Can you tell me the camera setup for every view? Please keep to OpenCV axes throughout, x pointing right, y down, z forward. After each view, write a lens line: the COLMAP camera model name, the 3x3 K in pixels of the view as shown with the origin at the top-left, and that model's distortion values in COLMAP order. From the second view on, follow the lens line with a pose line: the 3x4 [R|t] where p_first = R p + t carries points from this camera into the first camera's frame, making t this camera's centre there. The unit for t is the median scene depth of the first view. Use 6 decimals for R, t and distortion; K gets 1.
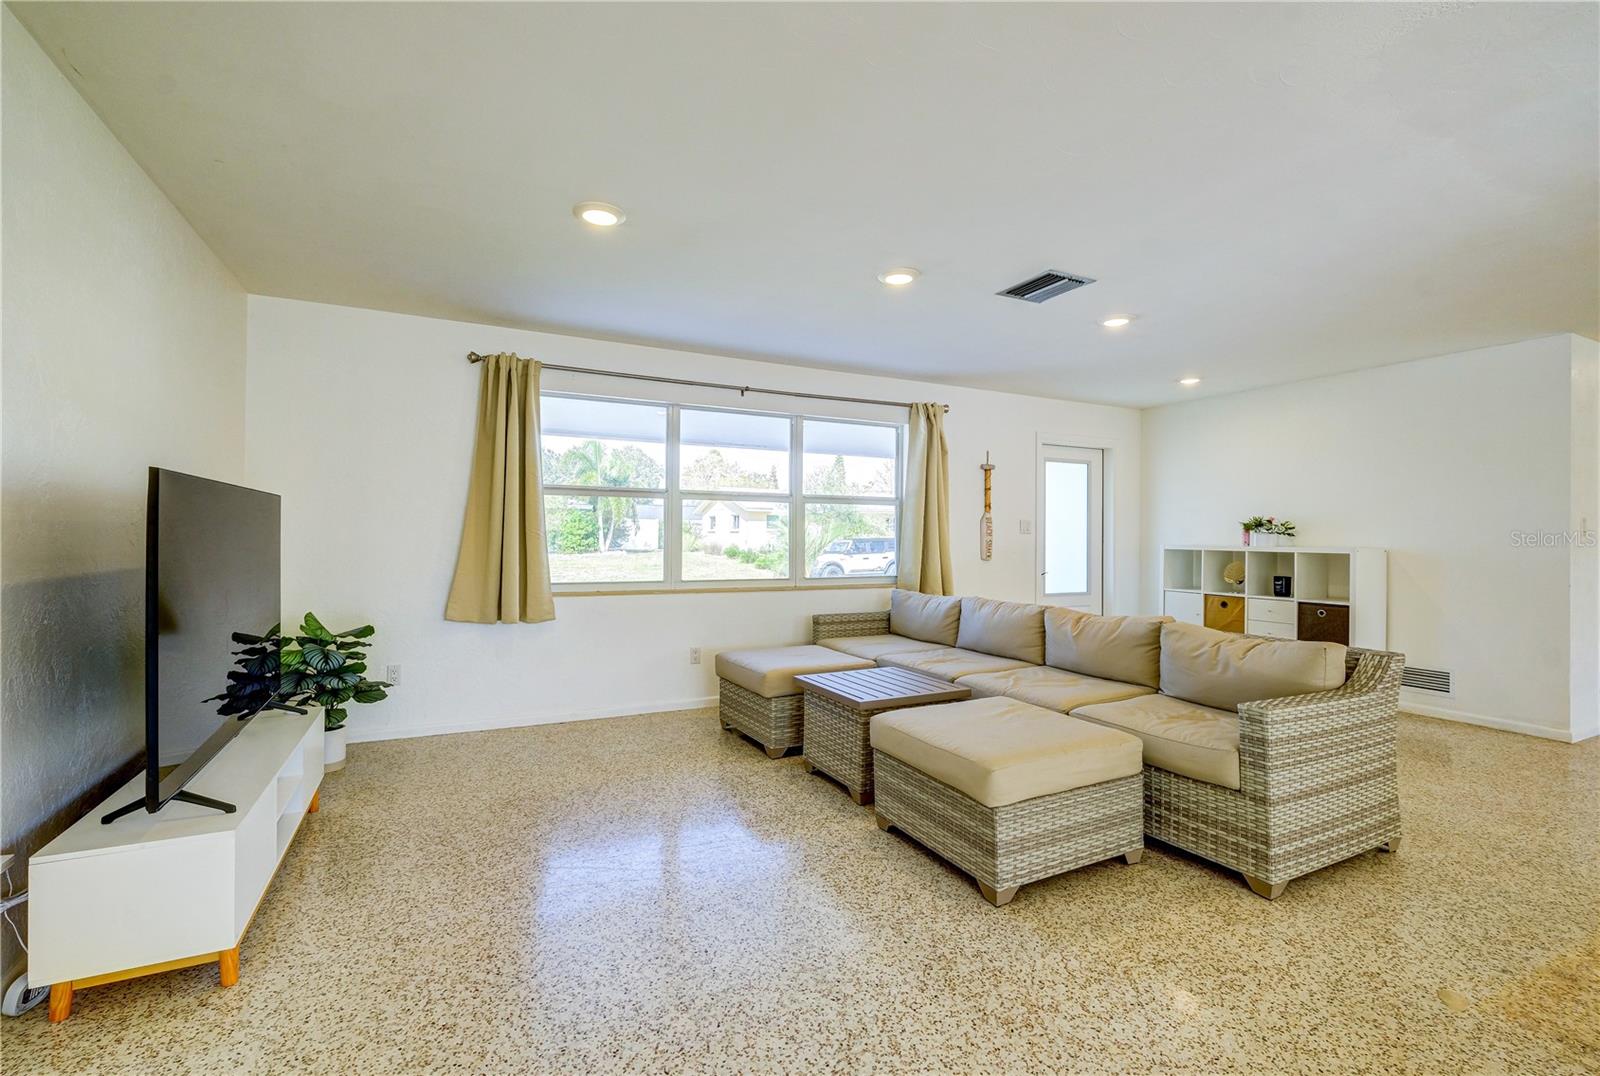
lens RADIAL K [[711.1, 0, 797.3], [0, 711.1, 531.8], [0, 0, 1]] dist [-0.003118, 0.000386]
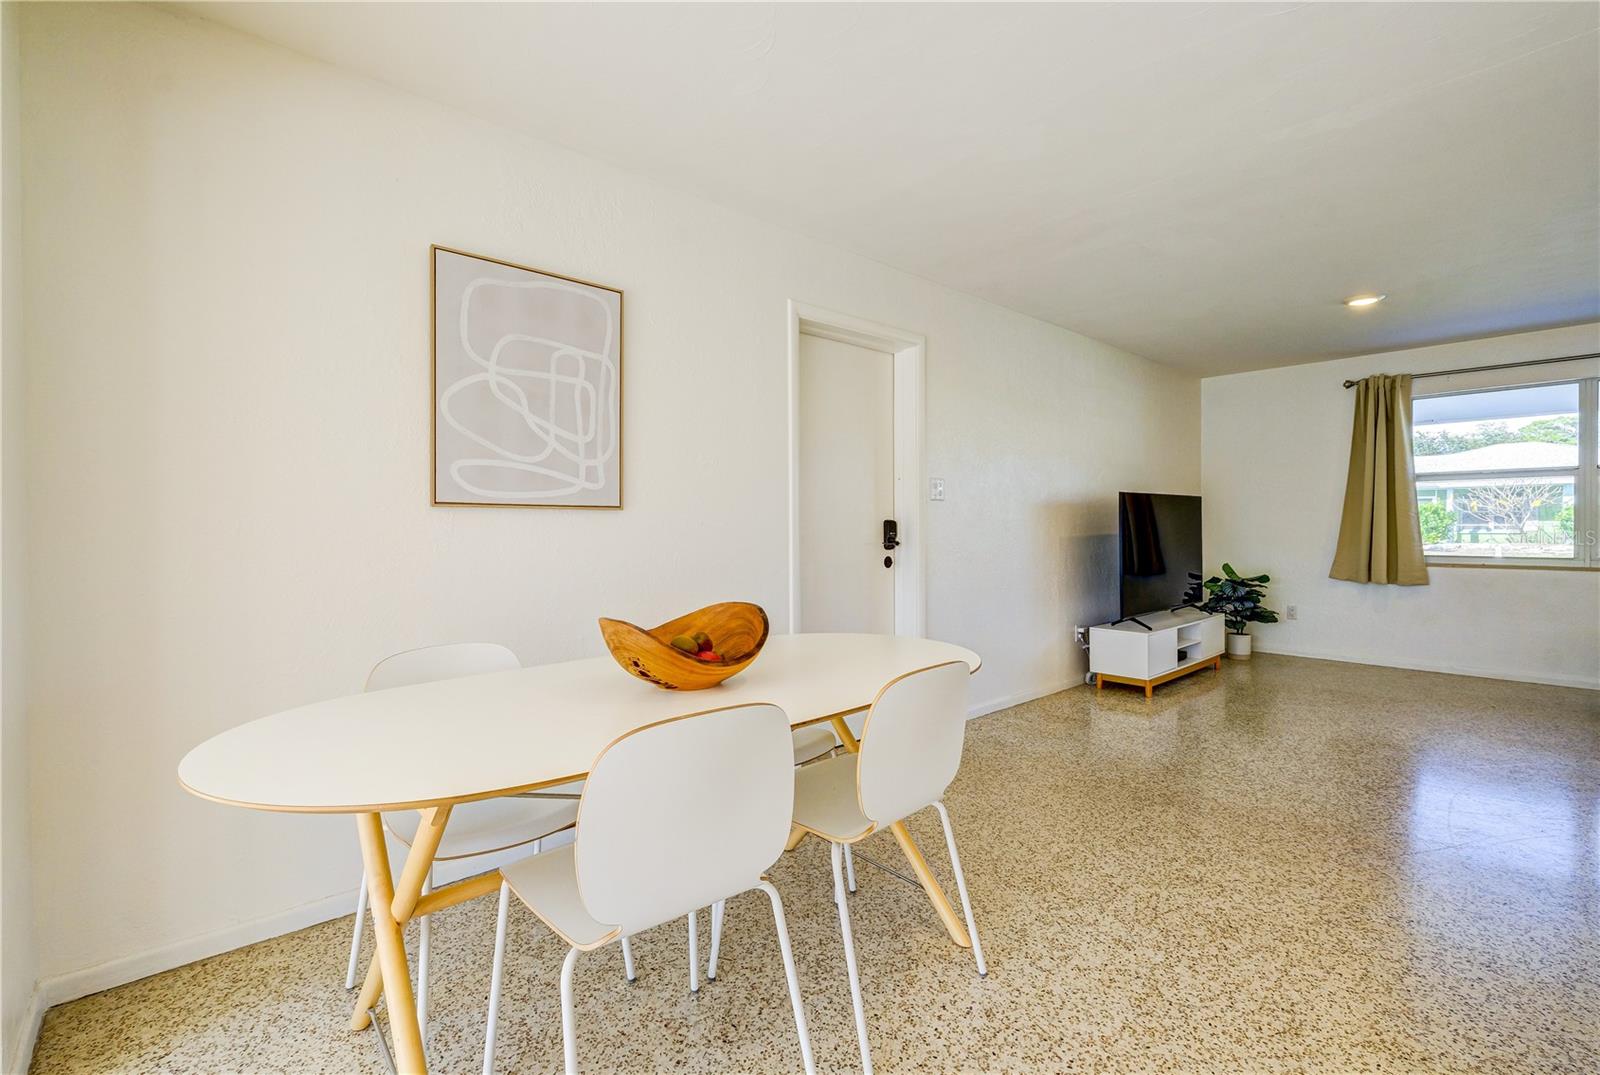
lens RADIAL K [[711.1, 0, 790.0], [0, 711.1, 531.1], [0, 0, 1]] dist [-0.003118, 0.000386]
pose [[0.263477, -0.001604, -0.964664, 0.509367], [0.016008, 0.999868, 0.002710, 0.011135], [0.964533, -0.016156, 0.263468, -0.343955]]
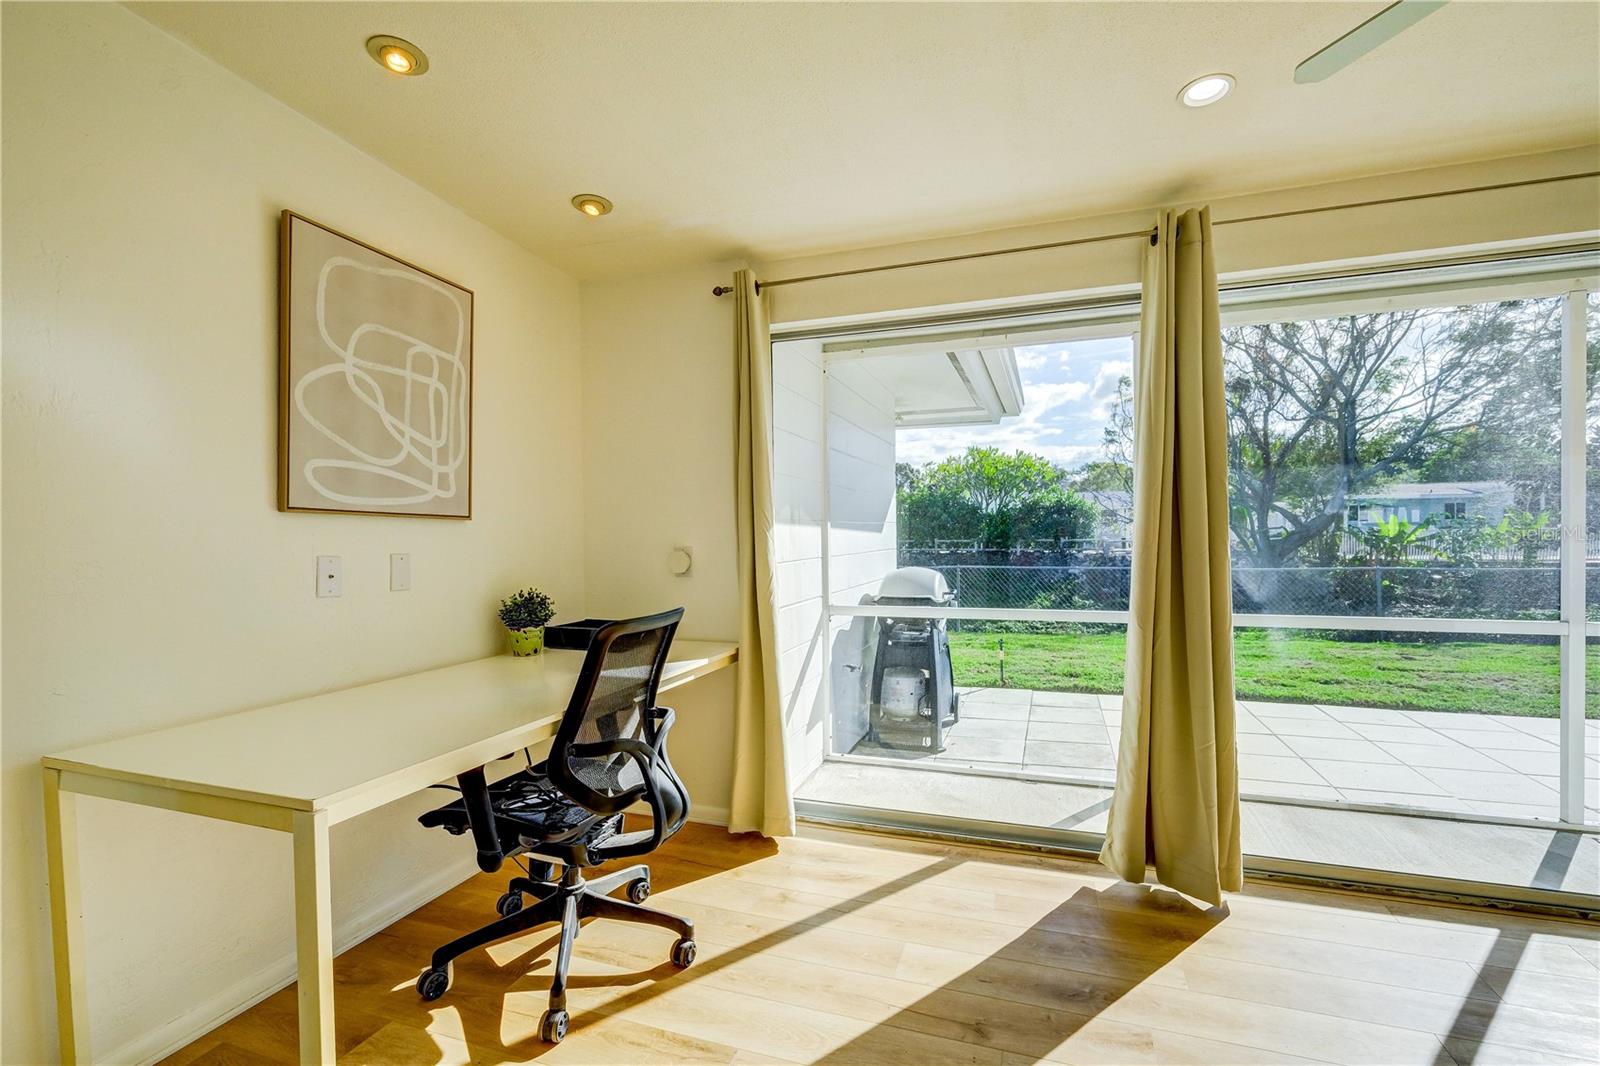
lens RADIAL K [[705.2, 0, 802.2], [0, 705.2, 542.6], [0, 0, 1]] dist [0.000789, 0.000695]
pose [[0.708731, -0.001049, -0.705478, 0.488078], [0.009586, 0.999921, 0.008143, 0.009277], [0.705413, -0.012534, 0.708685, -0.525951]]
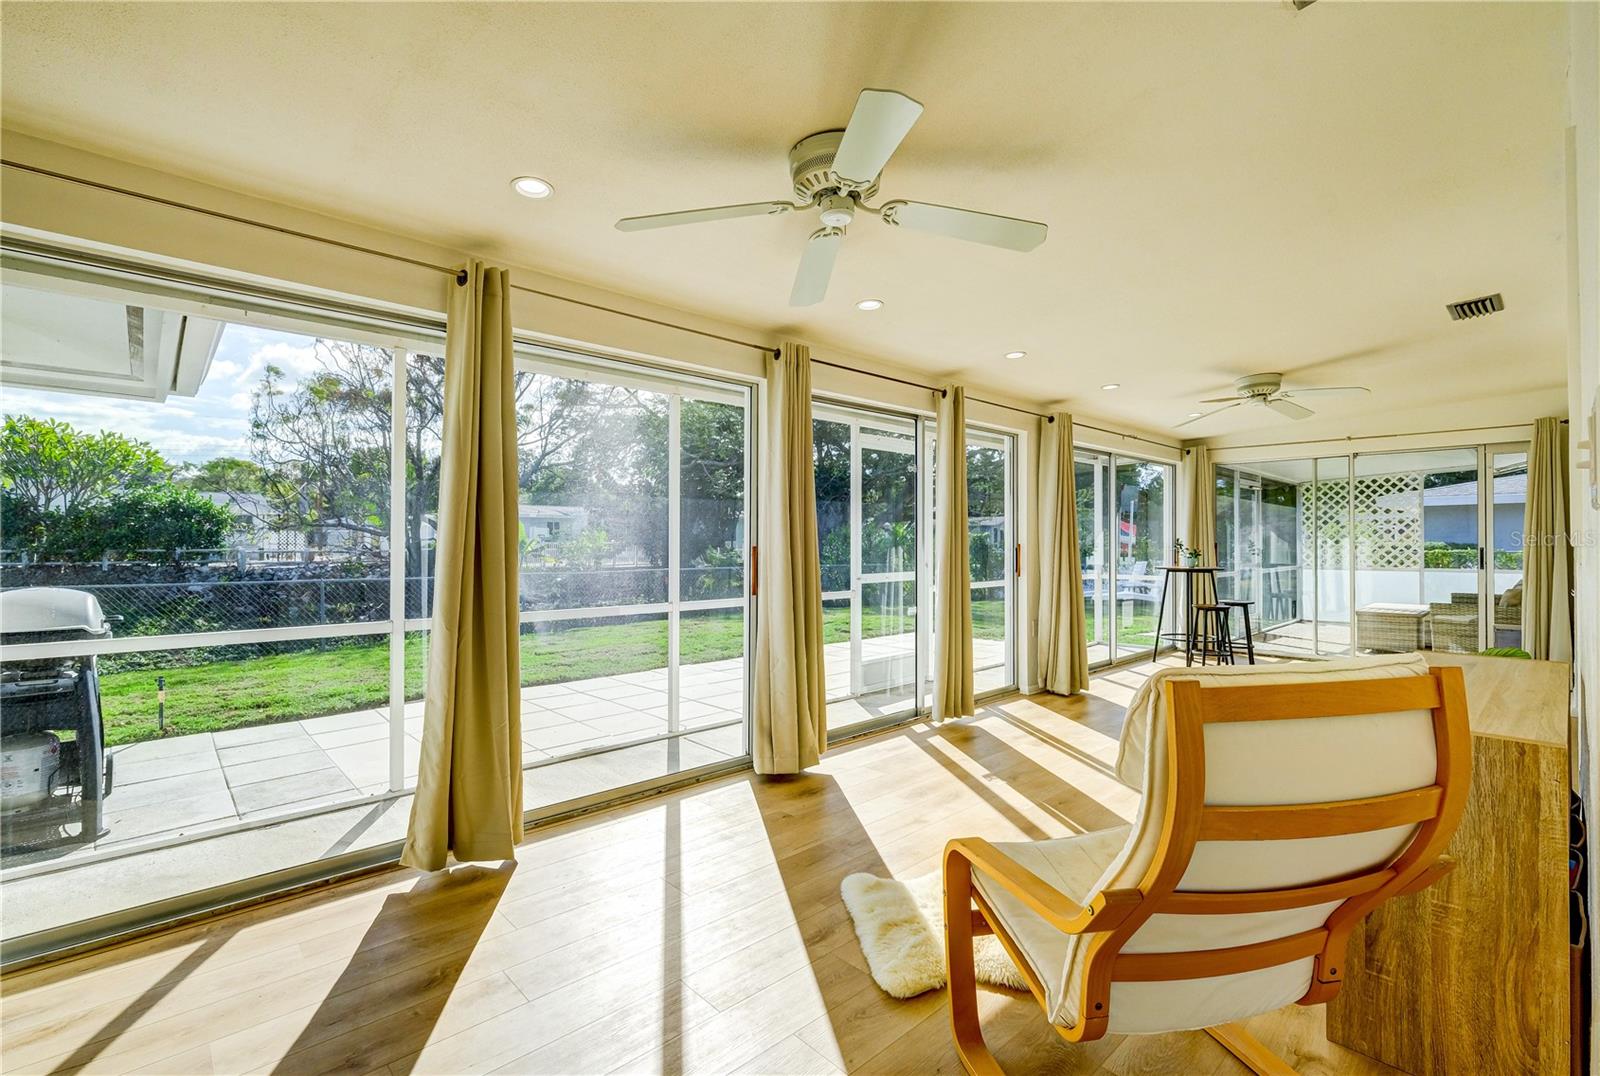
lens RADIAL K [[711.1, 0, 792.7], [0, 711.1, 530.3], [0, 0, 1]] dist [-0.003118, 0.000386]
pose [[0.959825, 0.006389, 0.280526, 0.405519], [-0.001101, 0.999819, -0.019005, 0.009271], [-0.280597, 0.017932, 0.959658, -0.603558]]
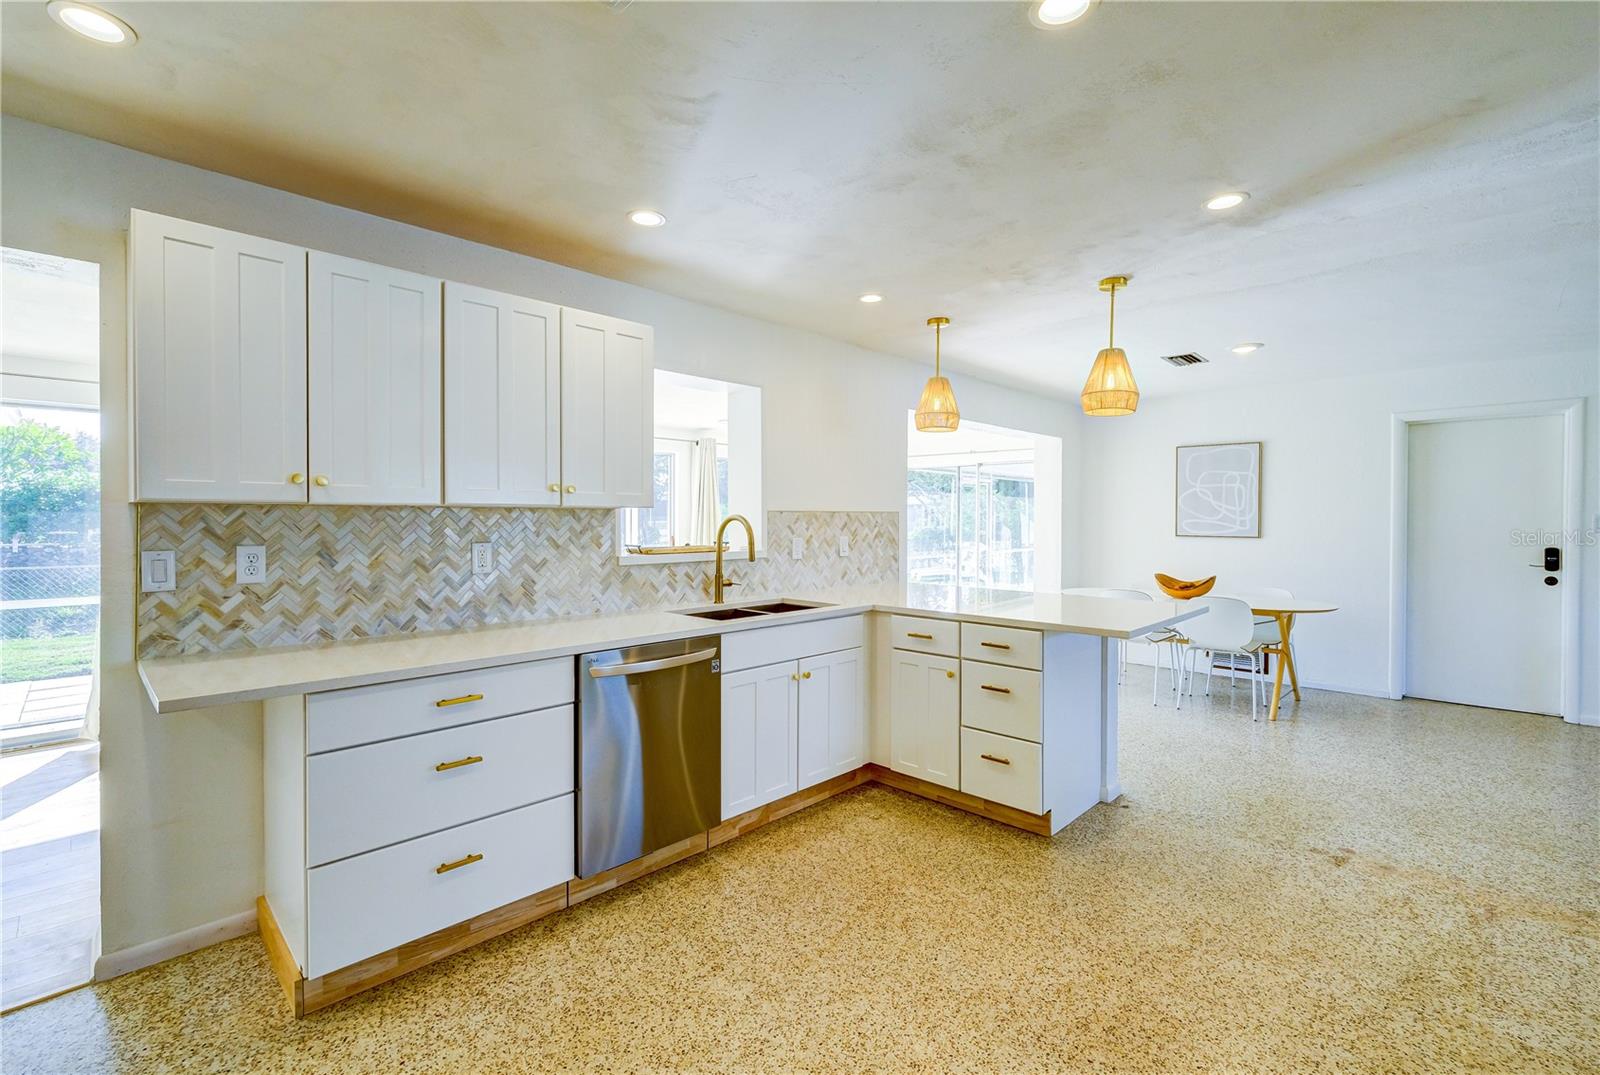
lens RADIAL K [[711.1, 0, 803.7], [0, 711.1, 526.2], [0, 0, 1]] dist [-0.003118, 0.000386]
pose [[-0.942405, -0.004691, -0.334440, 1.121799], [-0.004336, 0.999989, -0.001809, -0.022639], [0.334445, -0.000255, -0.942415, 0.598733]]
